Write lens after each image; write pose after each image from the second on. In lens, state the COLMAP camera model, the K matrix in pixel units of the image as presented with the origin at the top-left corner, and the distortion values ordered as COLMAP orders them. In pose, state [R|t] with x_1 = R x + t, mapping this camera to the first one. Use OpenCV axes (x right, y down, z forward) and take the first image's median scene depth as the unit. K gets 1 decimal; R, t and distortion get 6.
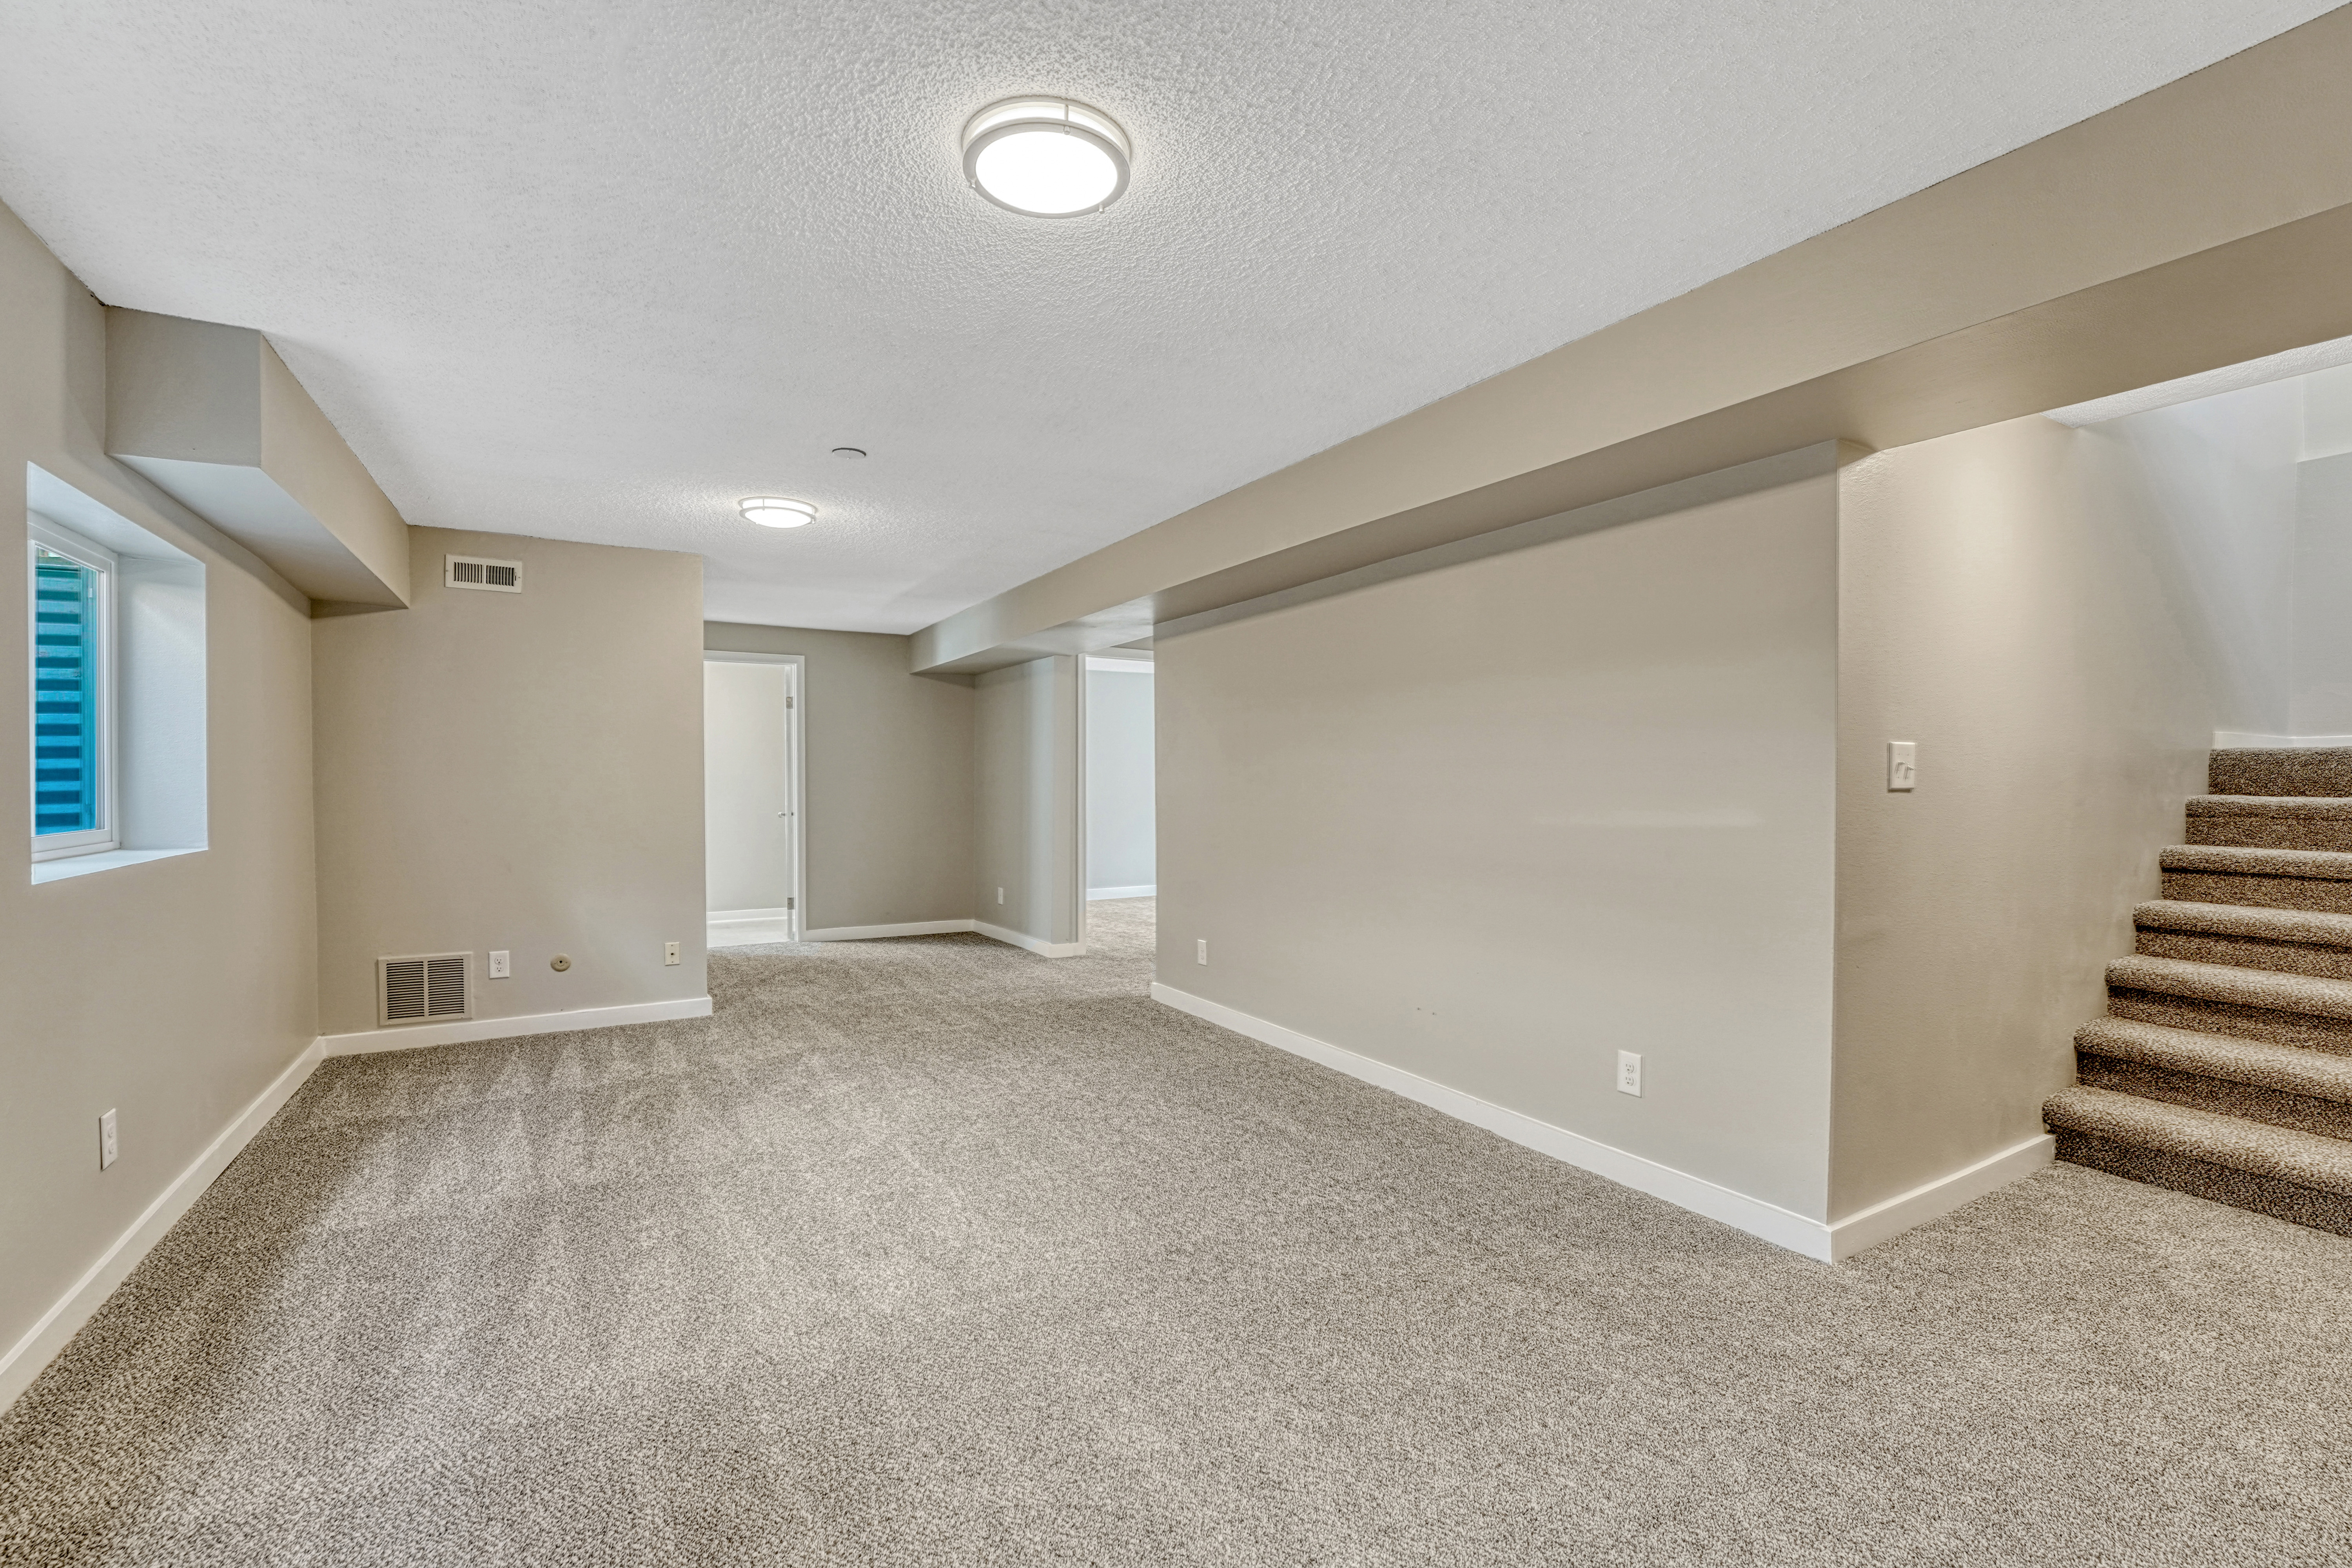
lens RADIAL K [[1002.9, 0, 1155.2], [0, 1002.9, 777.2], [0, 0, 1]] dist [-0.011297, 0.001247]
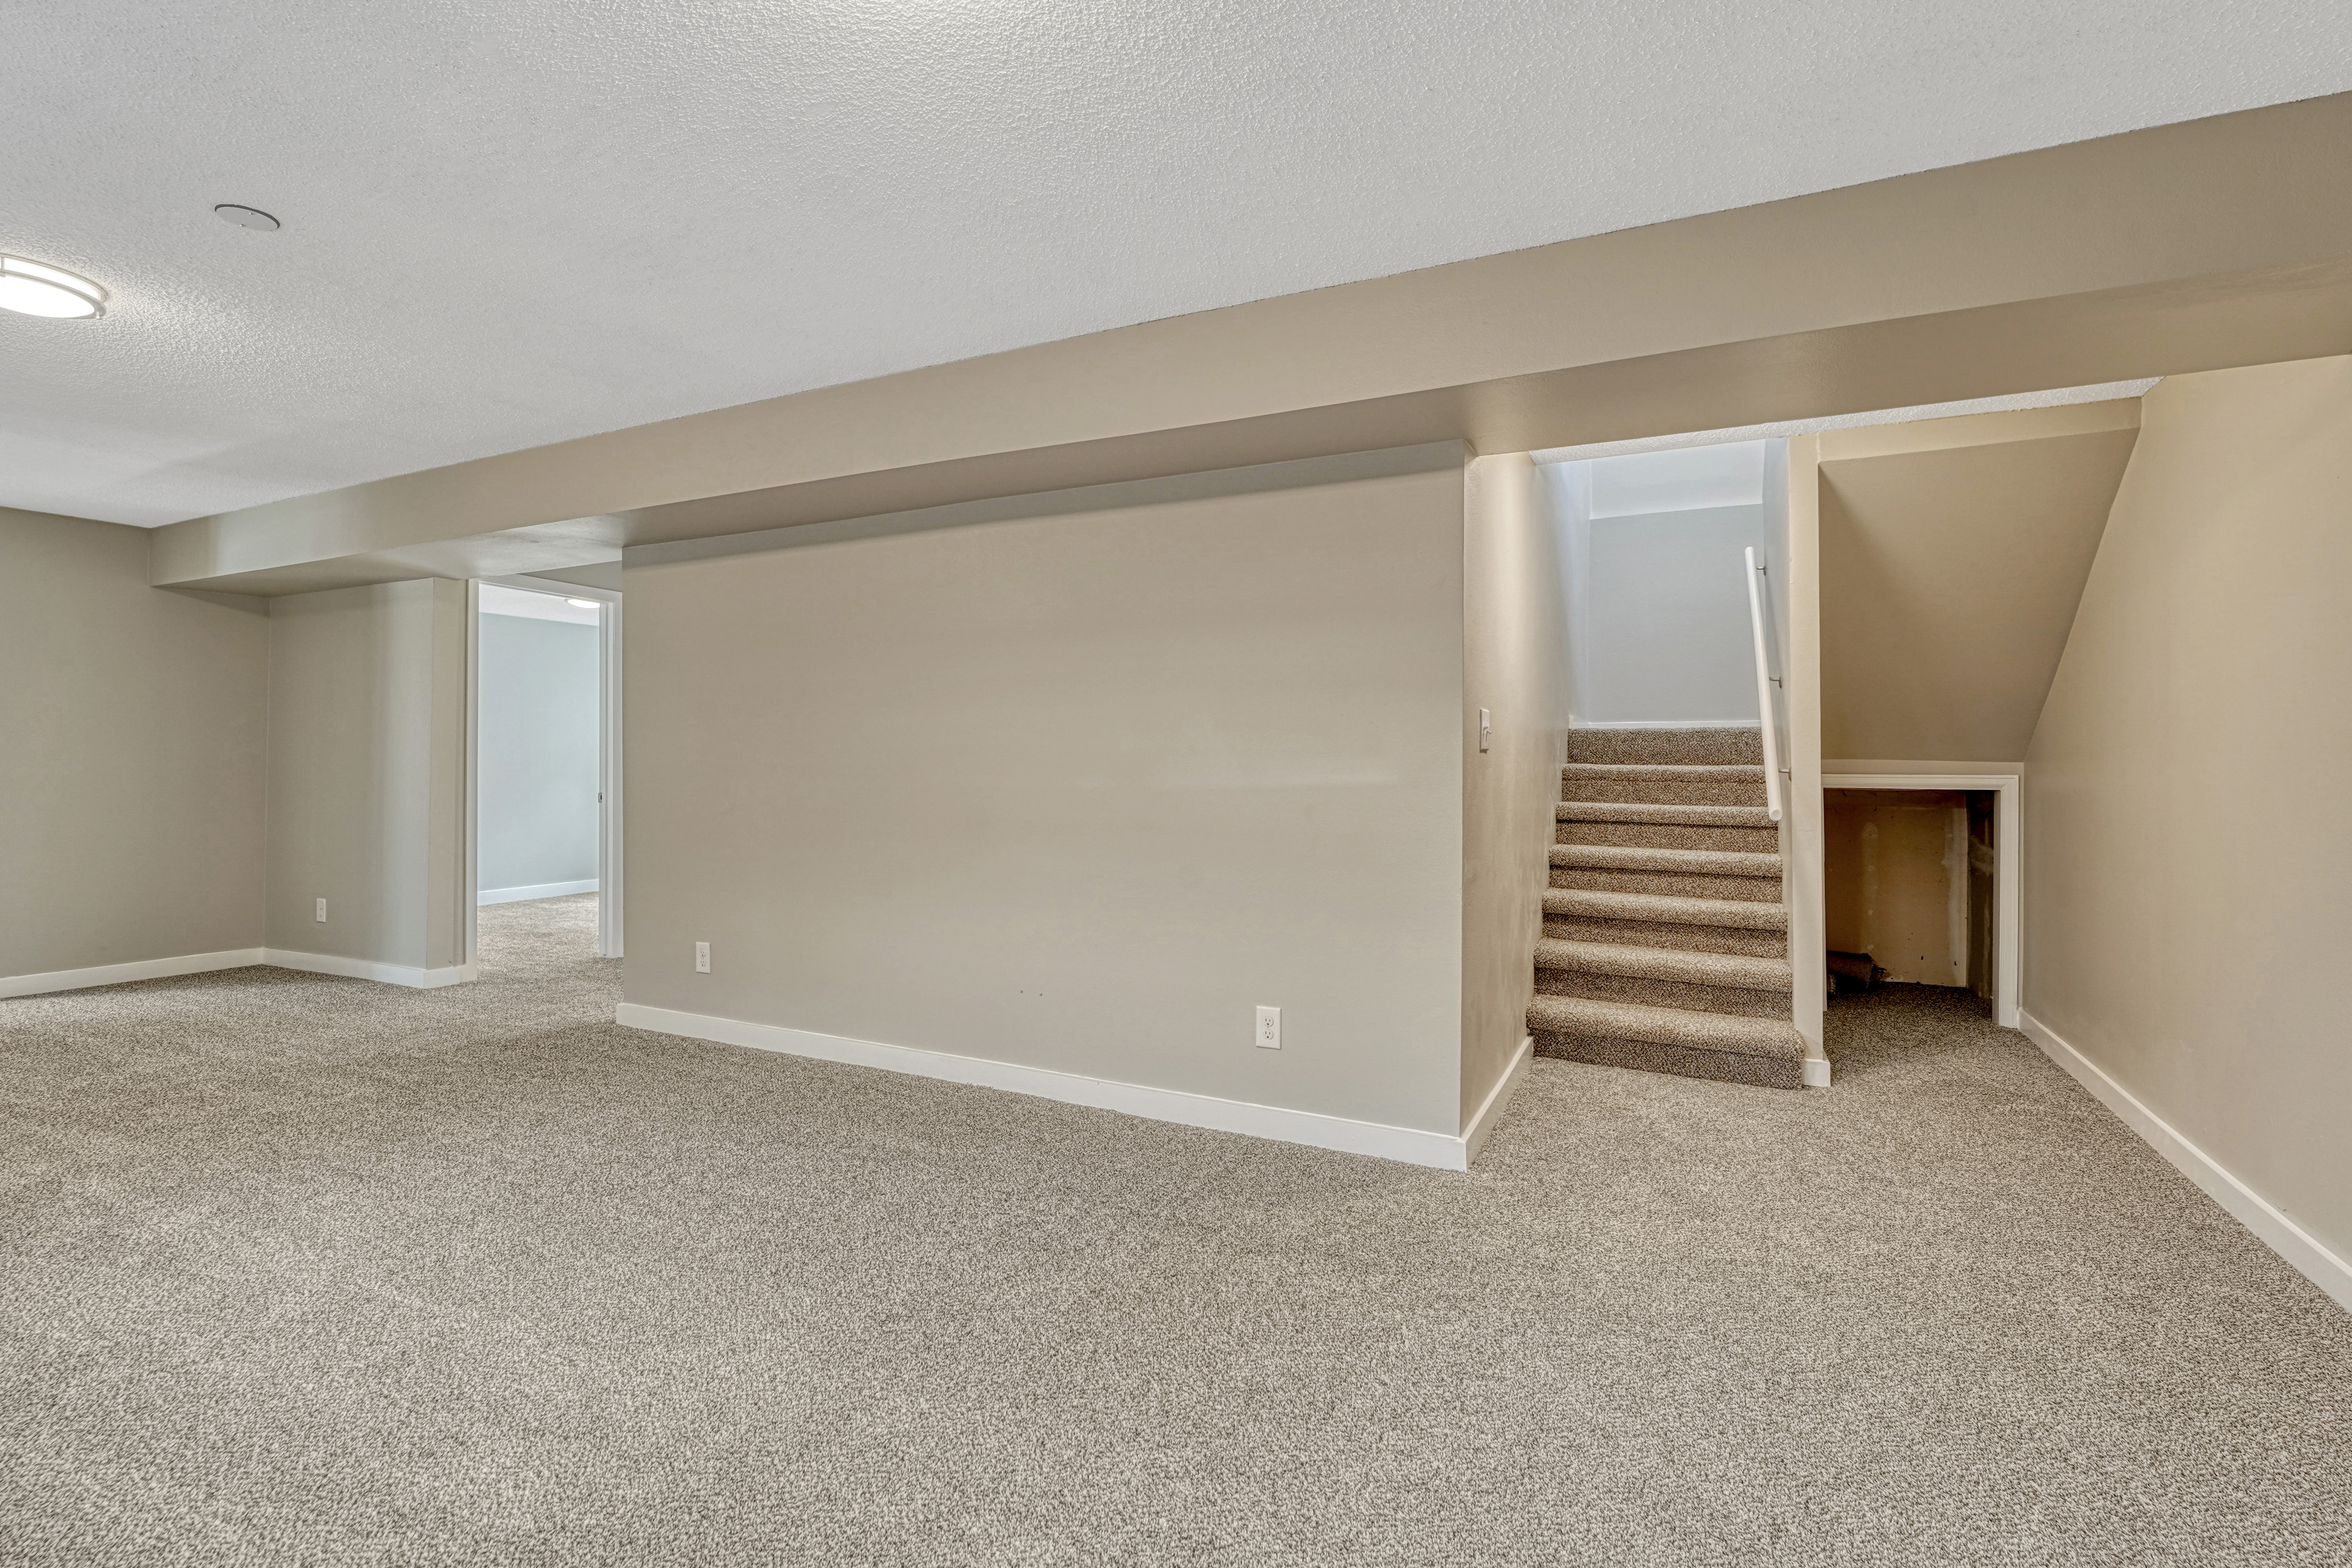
lens RADIAL K [[1079.1, 0, 1120.8], [0, 1079.1, 744.8], [0, 0, 1]] dist [-0.001779, 0.000120]
pose [[0.841846, 0.016968, 0.539451, -0.200032], [-0.008448, 0.999798, -0.018263, 0.023392], [-0.539651, 0.010817, 0.841819, 0.121461]]
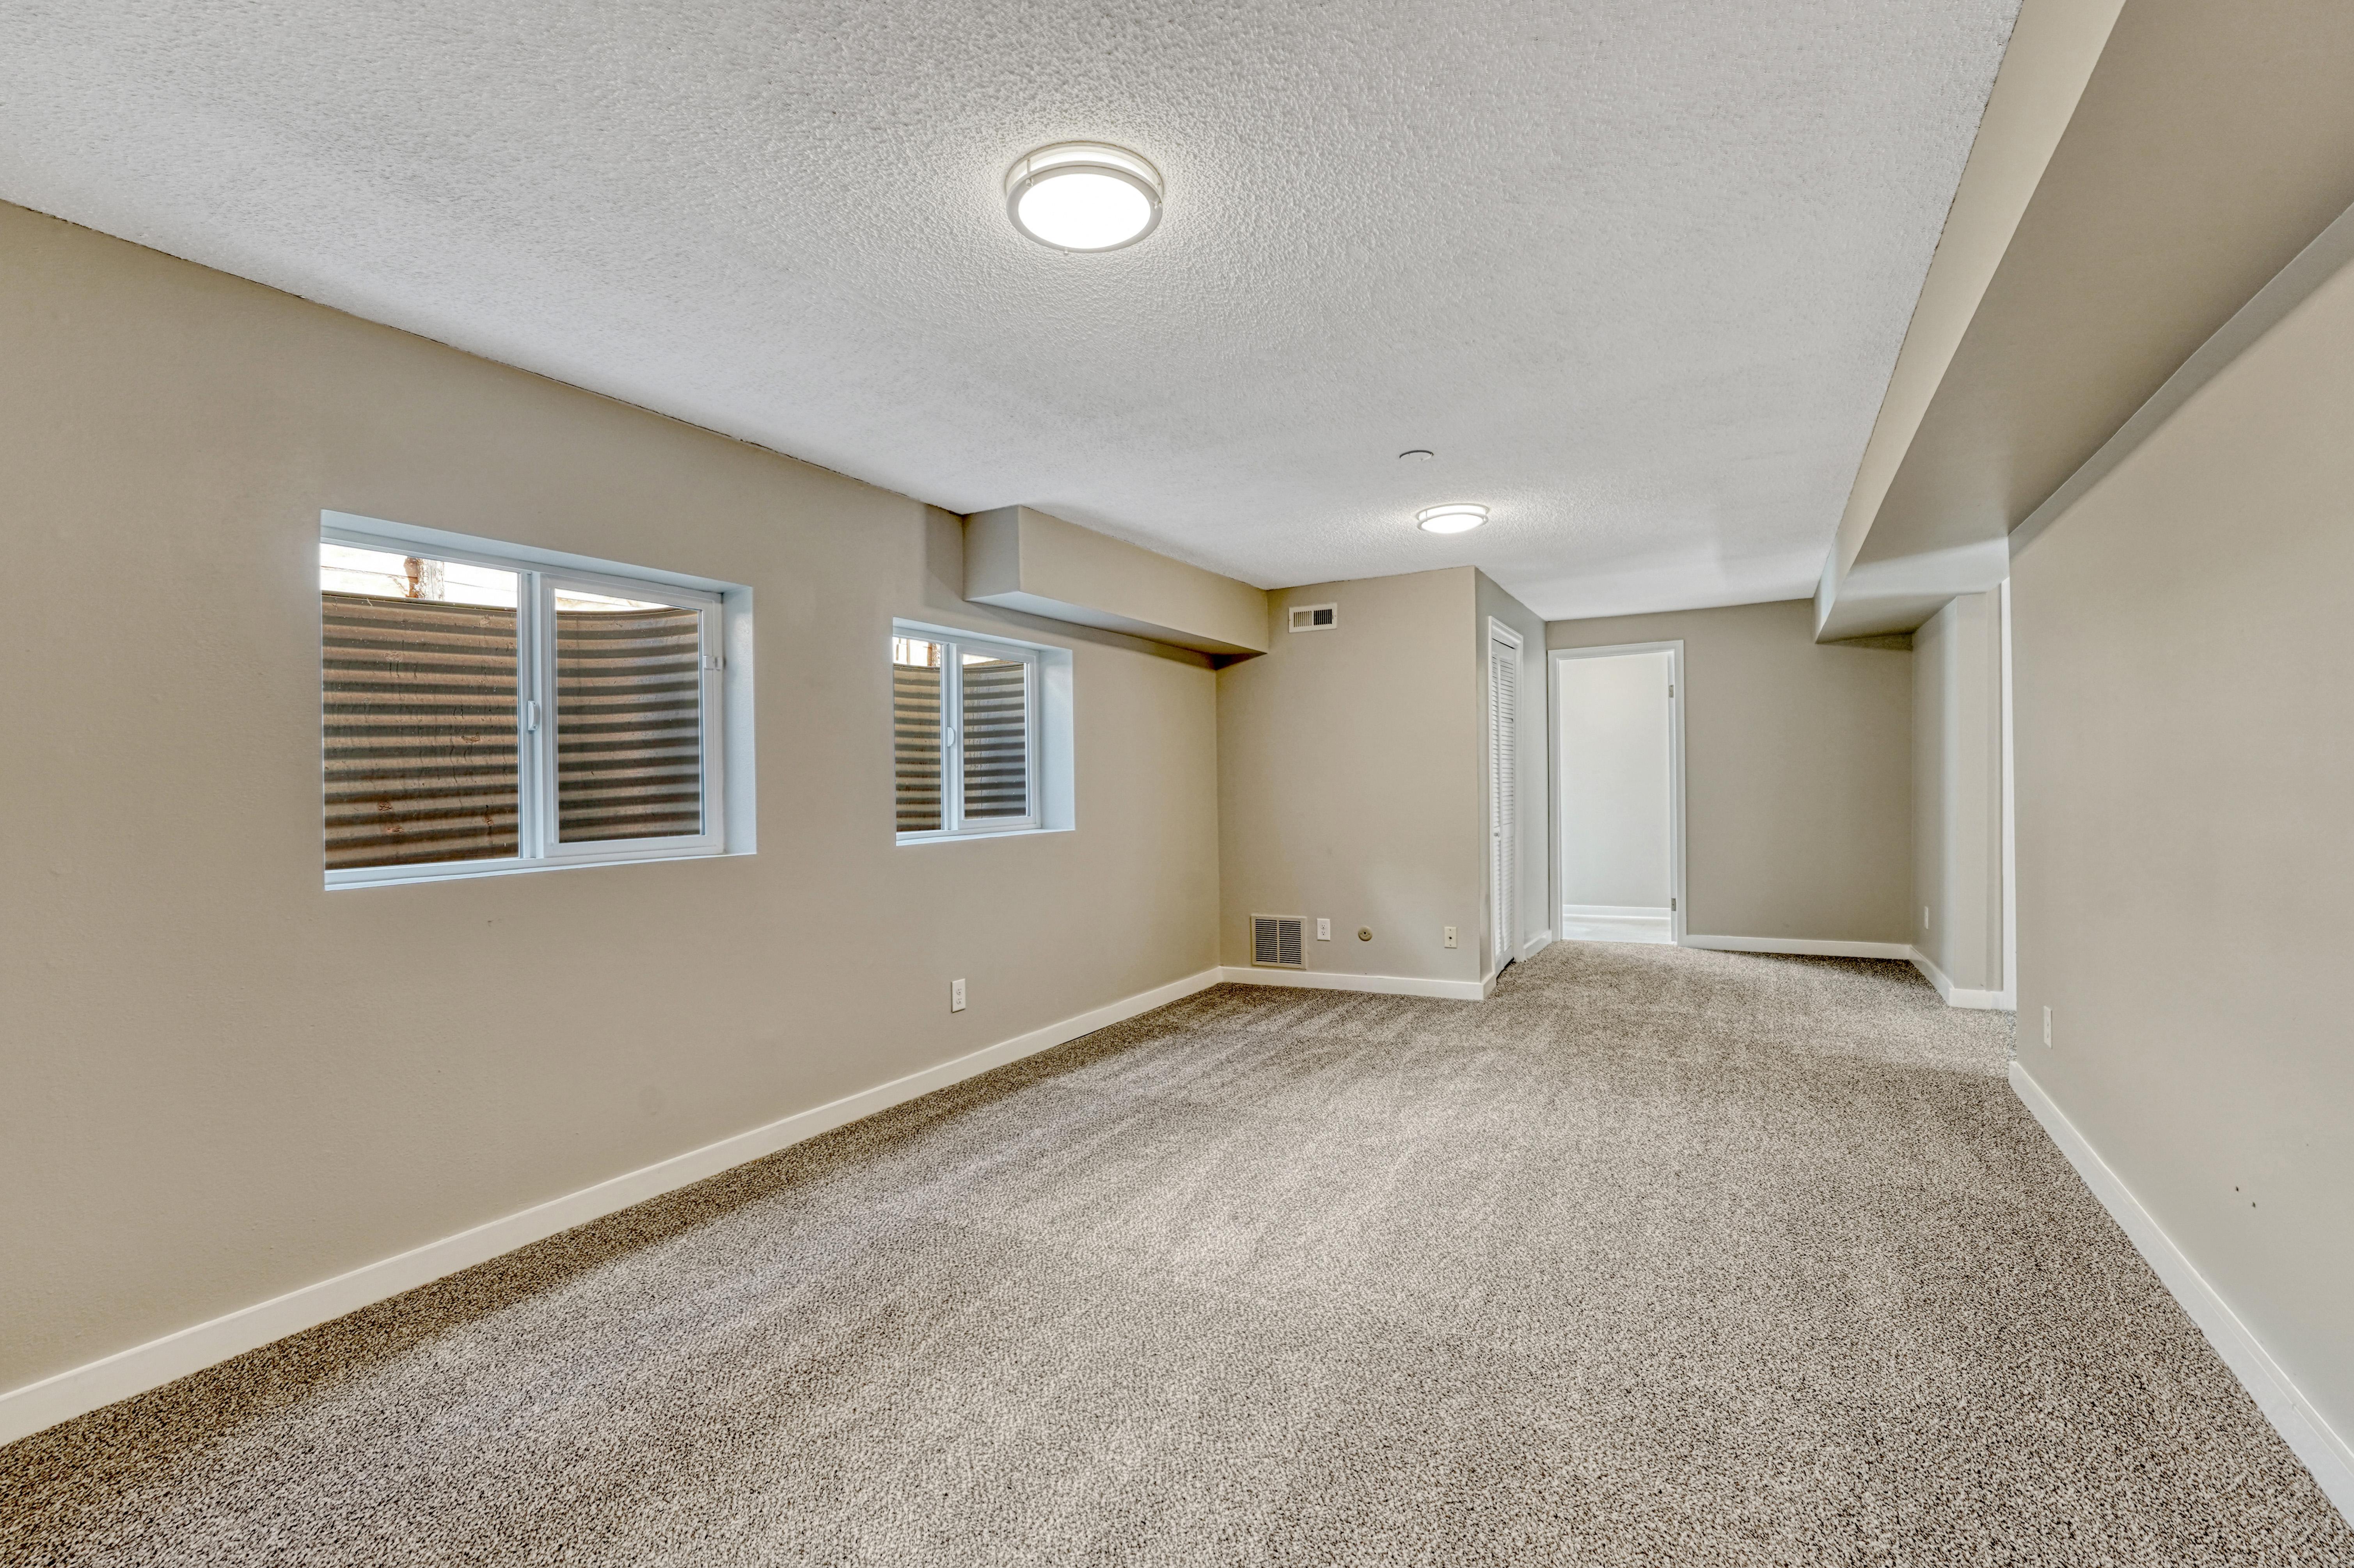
lens RADIAL K [[1003.8, 0, 1212.5], [0, 1003.8, 786.5], [0, 0, 1]] dist [-0.011297, 0.001247]
pose [[0.536616, -0.012645, -0.843732, 0.422746], [0.026125, 0.999657, 0.001634, 0.004875], [0.843422, -0.022920, 0.536763, 0.277329]]
